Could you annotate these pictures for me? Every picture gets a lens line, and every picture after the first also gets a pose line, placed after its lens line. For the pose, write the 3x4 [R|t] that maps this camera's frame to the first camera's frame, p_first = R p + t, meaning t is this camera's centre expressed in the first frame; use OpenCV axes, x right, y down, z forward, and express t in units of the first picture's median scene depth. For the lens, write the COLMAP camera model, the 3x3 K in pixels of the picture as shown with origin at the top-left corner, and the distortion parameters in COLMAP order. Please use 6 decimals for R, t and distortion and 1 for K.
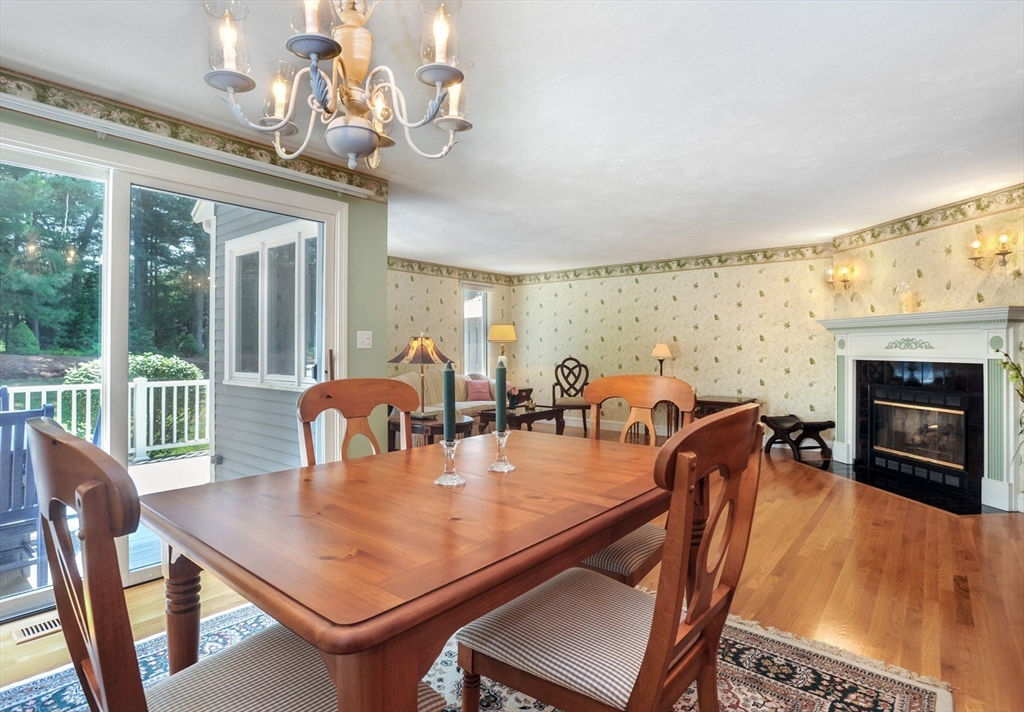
lens RADIAL K [[550.4, 0, 477.4], [0, 550.4, 354.8], [0, 0, 1]] dist [-0.054694, 0.070885]
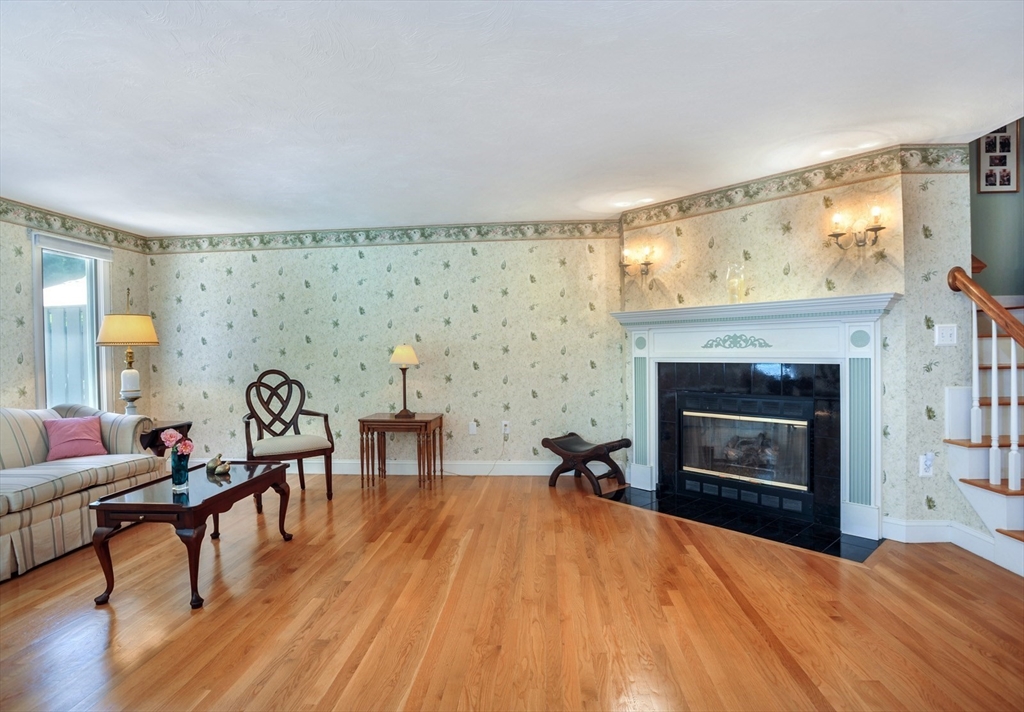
lens RADIAL K [[550.4, 0, 477.4], [0, 550.4, 354.8], [0, 0, 1]] dist [-0.054694, 0.070885]
pose [[0.805295, -0.019241, 0.592562, -0.004792], [0.023534, 0.999723, 0.000479, -0.007330], [-0.592407, 0.013560, 0.805525, 0.447546]]
